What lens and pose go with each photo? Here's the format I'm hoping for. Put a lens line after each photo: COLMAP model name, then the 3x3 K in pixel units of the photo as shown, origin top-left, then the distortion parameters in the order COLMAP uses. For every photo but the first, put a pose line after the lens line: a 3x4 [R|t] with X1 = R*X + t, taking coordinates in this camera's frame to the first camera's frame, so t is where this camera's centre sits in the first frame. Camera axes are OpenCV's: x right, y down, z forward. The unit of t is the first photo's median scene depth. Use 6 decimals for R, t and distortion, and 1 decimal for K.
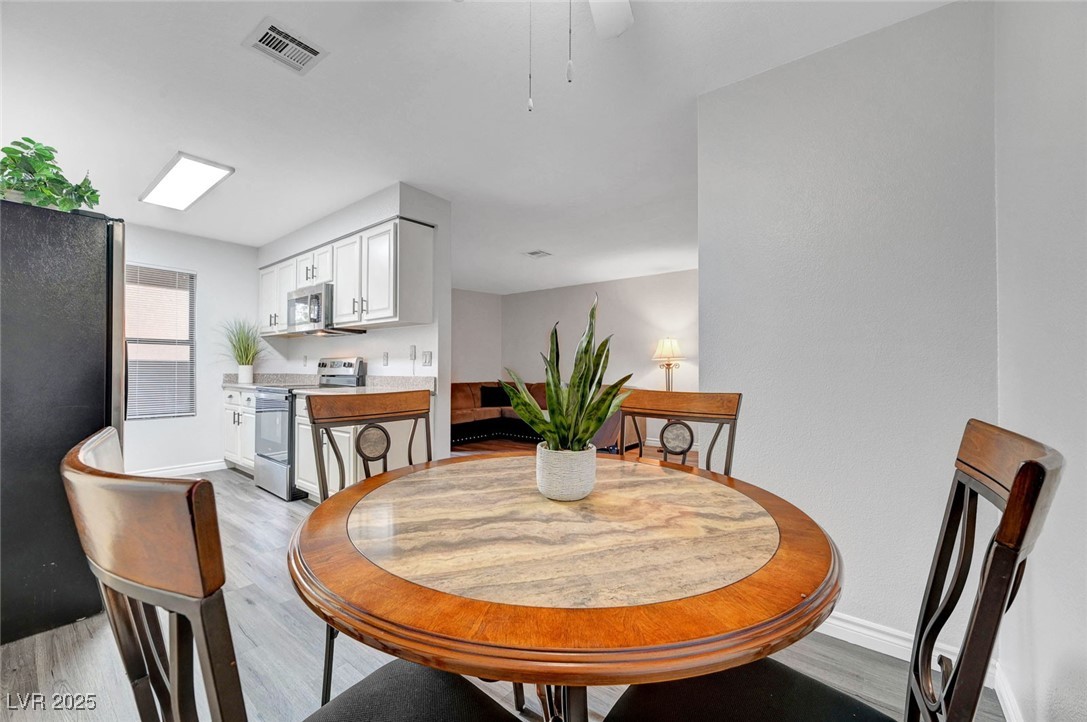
lens RADIAL K [[425.8, 0, 546.6], [0, 425.8, 365.7], [0, 0, 1]] dist [0.000320, -0.000148]
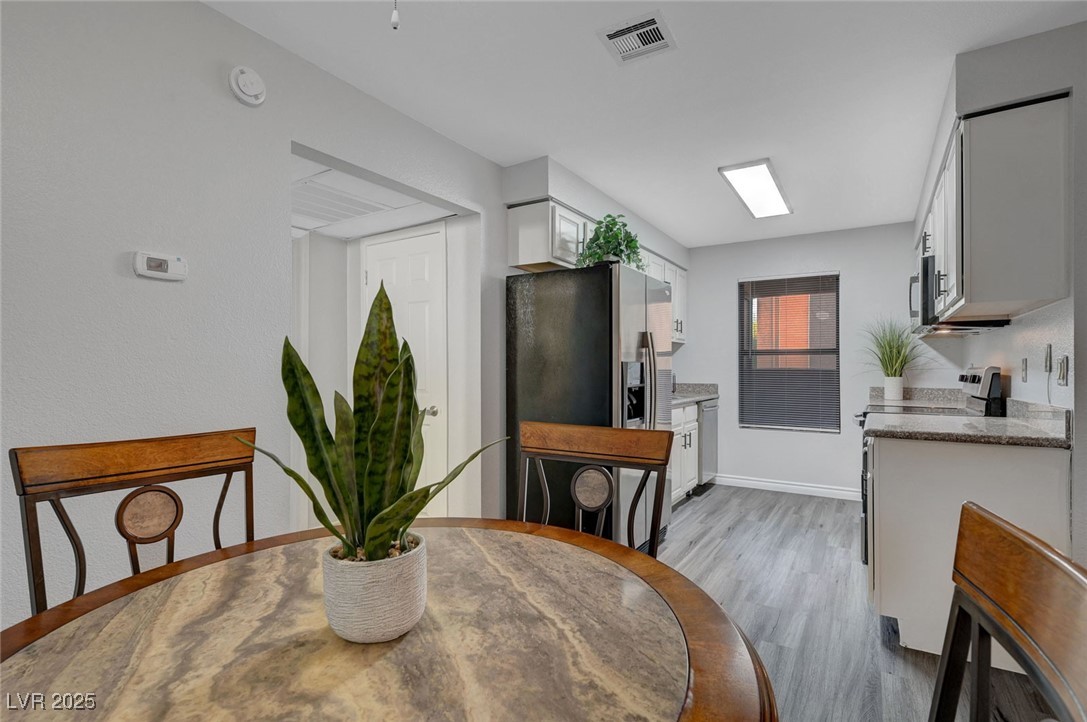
lens RADIAL K [[520.8, 0, 544.1], [0, 520.8, 365.4], [0, 0, 1]] dist [-0.001141, 0.000170]
pose [[0.108007, -0.013540, -0.994058, 0.830928], [0.004720, 0.999903, -0.013107, -0.057136], [0.994139, -0.003276, 0.108060, 1.188735]]
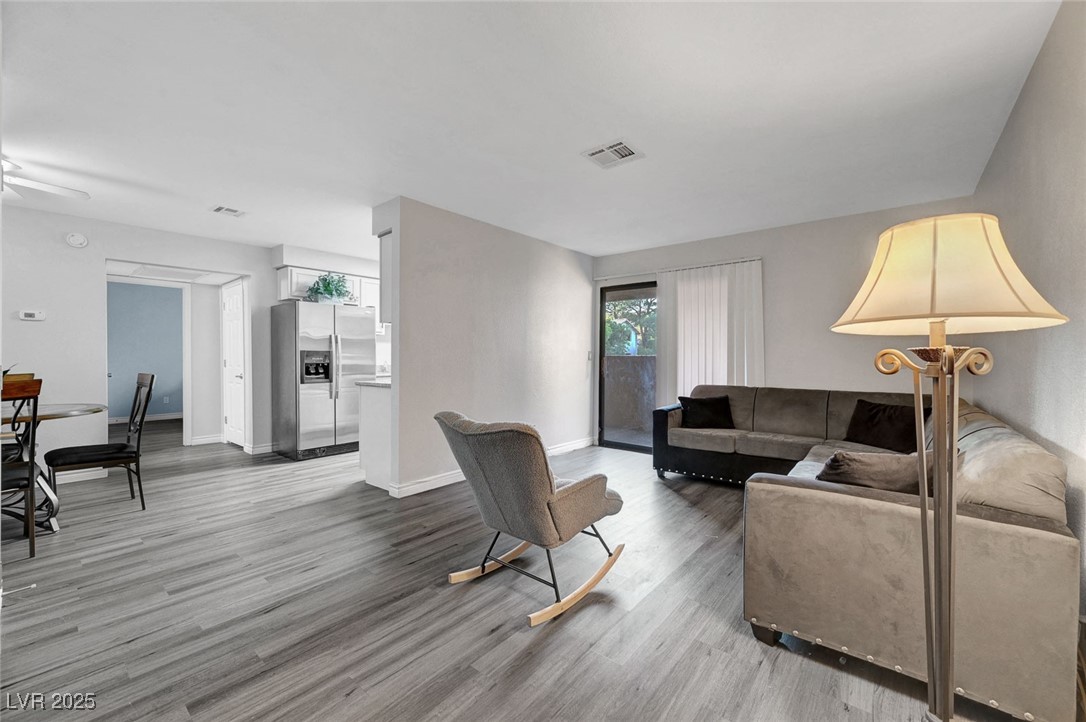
lens RADIAL K [[430.3, 0, 542.1], [0, 430.3, 358.4], [0, 0, 1]] dist [-0.000143, -0.000087]
pose [[-0.025476, -0.002060, -0.999673, 2.638828], [0.004706, 0.999987, -0.002180, -0.000640], [0.999664, -0.004760, -0.025466, 4.610394]]
